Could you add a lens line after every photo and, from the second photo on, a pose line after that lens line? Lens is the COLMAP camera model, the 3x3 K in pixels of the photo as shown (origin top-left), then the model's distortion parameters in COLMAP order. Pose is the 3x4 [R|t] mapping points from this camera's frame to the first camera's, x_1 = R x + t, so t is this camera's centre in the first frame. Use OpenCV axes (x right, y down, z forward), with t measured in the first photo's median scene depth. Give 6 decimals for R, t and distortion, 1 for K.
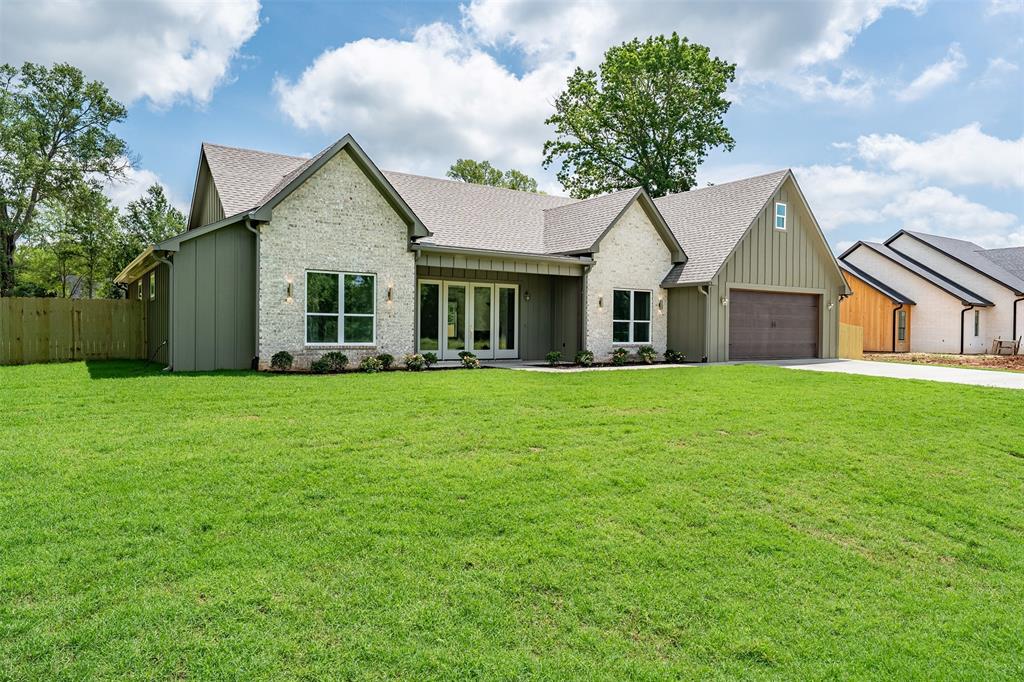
lens RADIAL K [[664.3, 0, 513.1], [0, 664.3, 338.9], [0, 0, 1]] dist [0.007311, 0.001541]
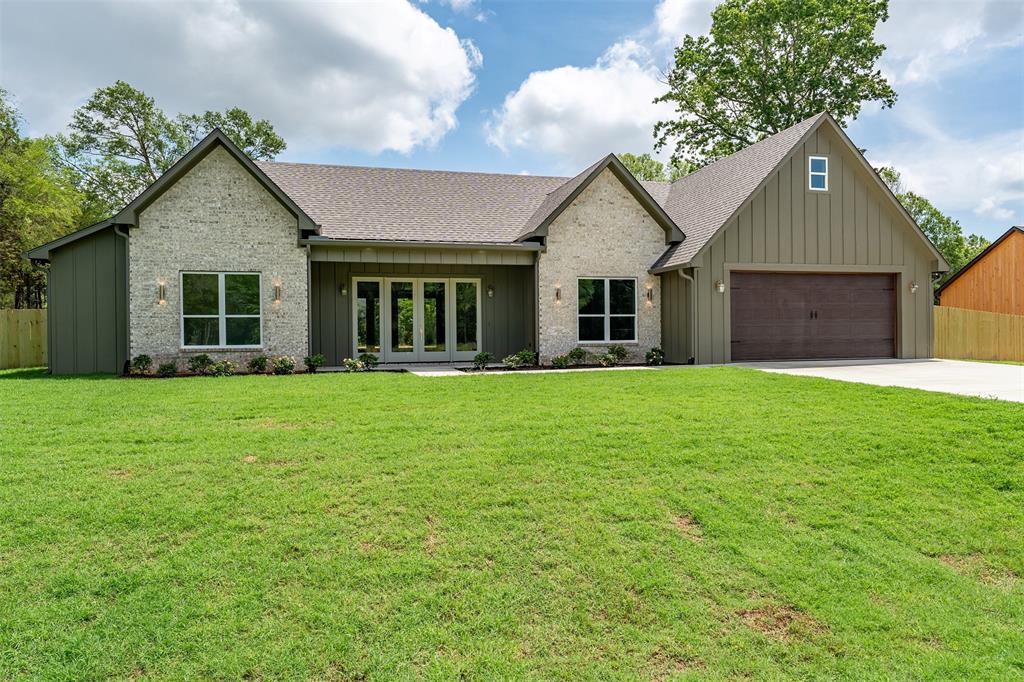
lens RADIAL K [[661.5, 0, 511.9], [0, 661.5, 340.5], [0, 0, 1]] dist [0.002296, -0.000473]
pose [[0.943797, -0.015798, -0.330148, 0.341602], [0.014732, 0.999875, -0.005730, 0.007915], [0.330197, 0.000545, 0.943912, 0.173644]]
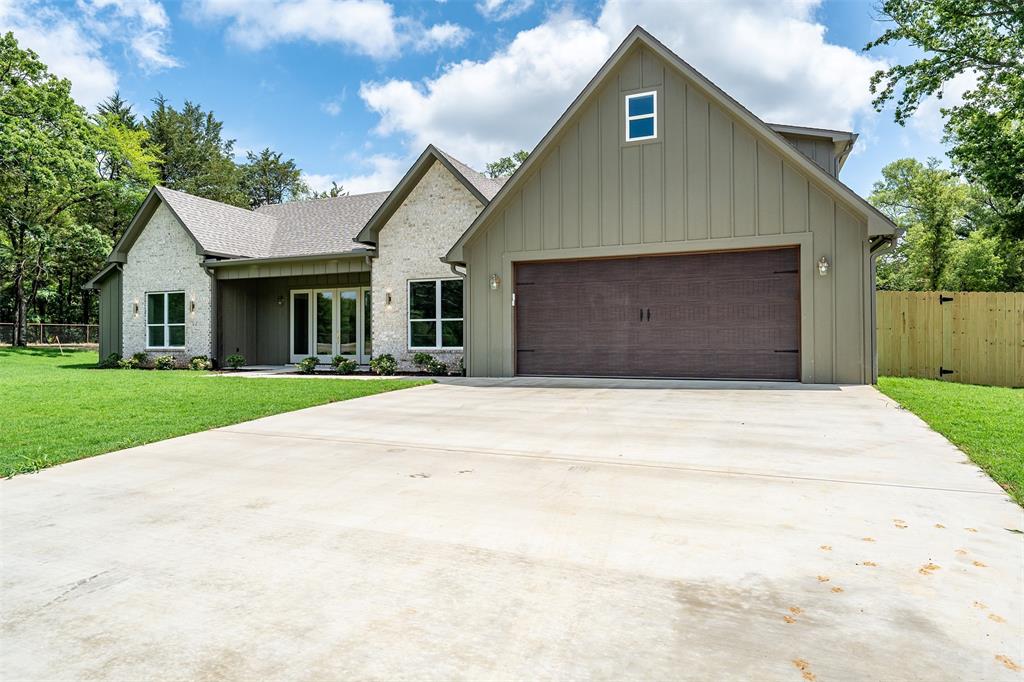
lens RADIAL K [[598.8, 0, 510.8], [0, 598.8, 340.0], [0, 0, 1]] dist [-0.001156, 0.000017]
pose [[0.548330, -0.012723, -0.836165, 0.811136], [-0.001967, 0.999862, -0.016504, 0.008393], [0.836260, 0.010695, 0.548229, 0.690720]]
